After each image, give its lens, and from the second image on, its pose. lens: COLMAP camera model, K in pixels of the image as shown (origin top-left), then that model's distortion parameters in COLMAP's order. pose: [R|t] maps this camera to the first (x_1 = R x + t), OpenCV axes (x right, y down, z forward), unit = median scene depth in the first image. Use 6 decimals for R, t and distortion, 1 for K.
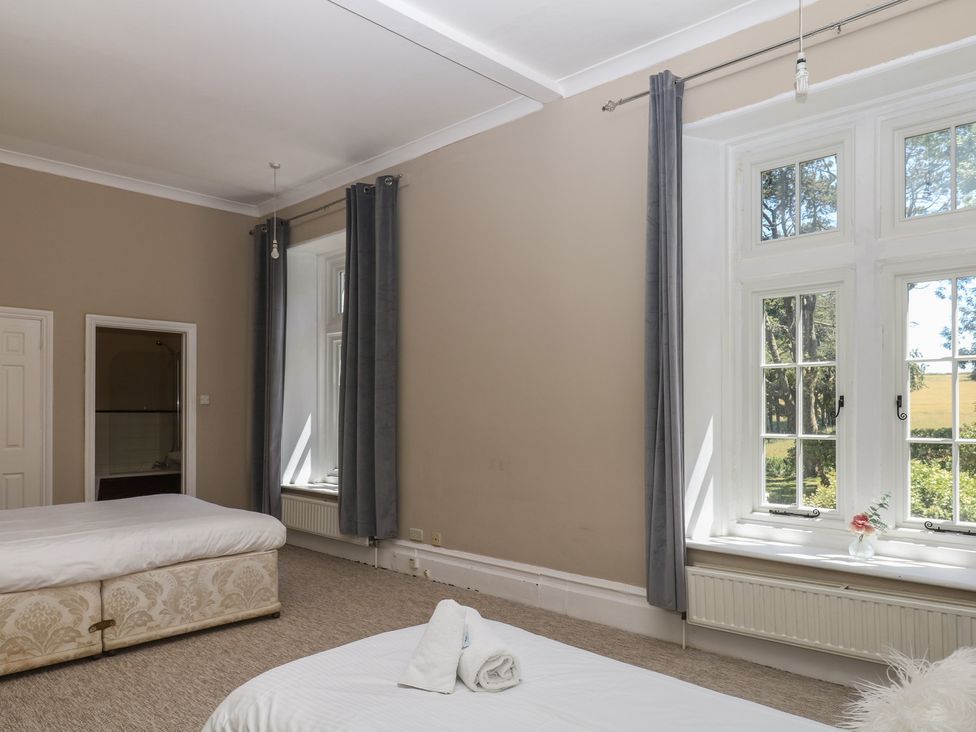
lens RADIAL K [[707.4, 0, 486.5], [0, 707.4, 408.7], [0, 0, 1]] dist [0.007250, -0.004636]
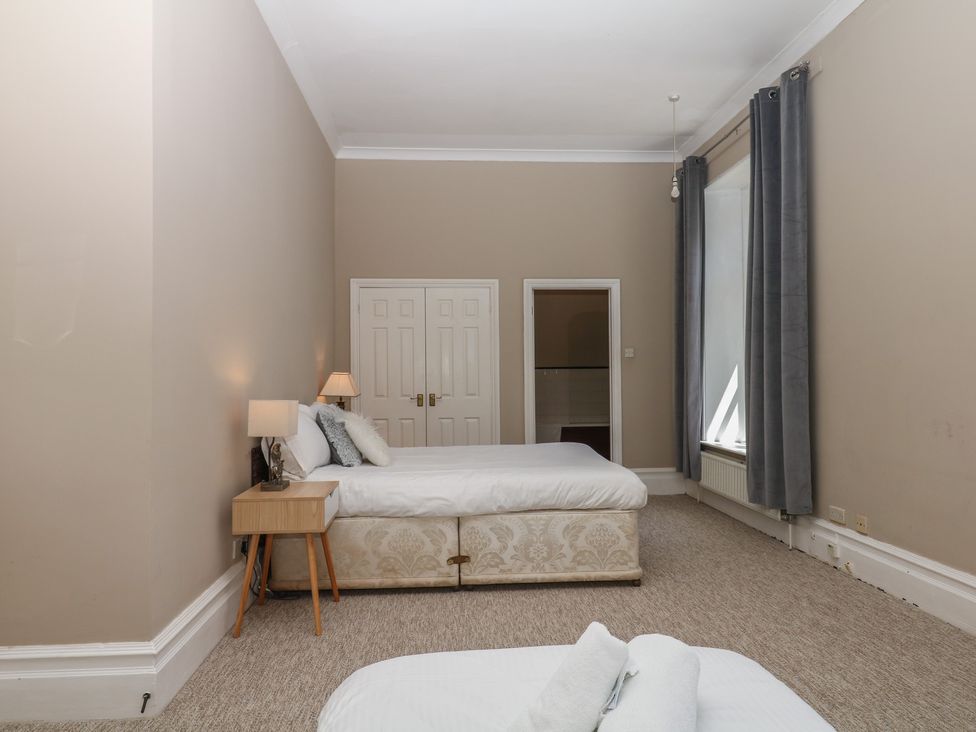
lens RADIAL K [[666.7, 0, 475.5], [0, 666.7, 367.4], [0, 0, 1]] dist [0.005946, -0.000260]
pose [[0.740050, -0.013706, -0.672412, 0.141105], [0.010699, 0.999906, -0.008606, 0.024227], [0.672466, -0.000825, 0.740127, 0.256870]]
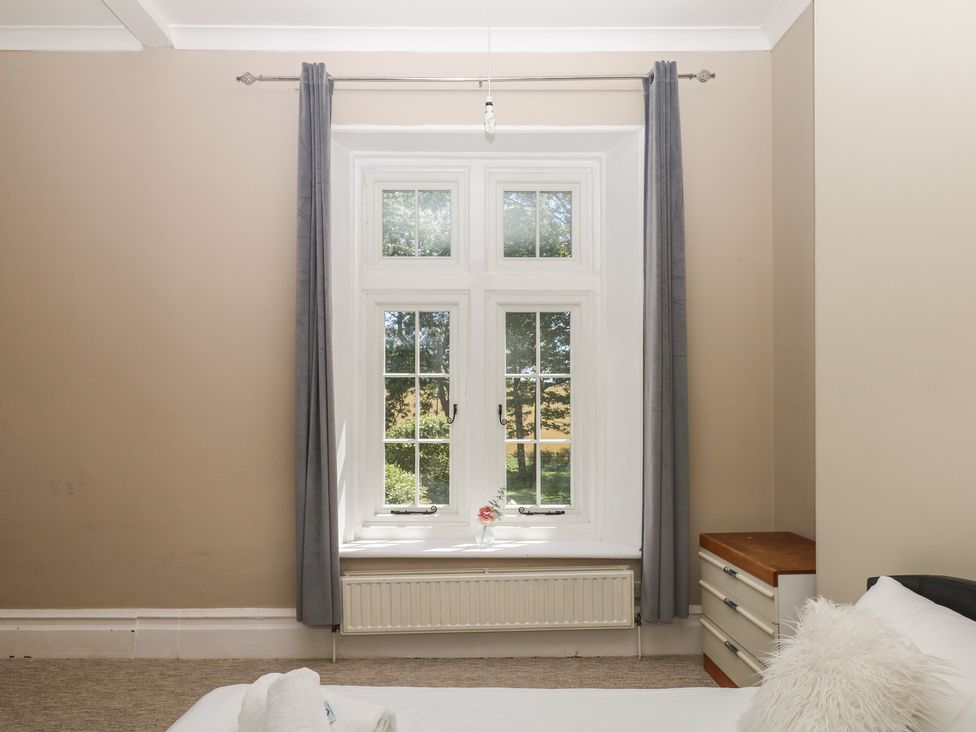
lens RADIAL K [[685.8, 0, 487.3], [0, 685.8, 411.1], [0, 0, 1]] dist [0.001661, -0.002829]
pose [[0.708104, 0.001358, 0.706107, -0.226292], [-0.001848, 0.999998, -0.000069, -0.006699], [-0.706106, -0.001256, 0.708105, 0.172104]]
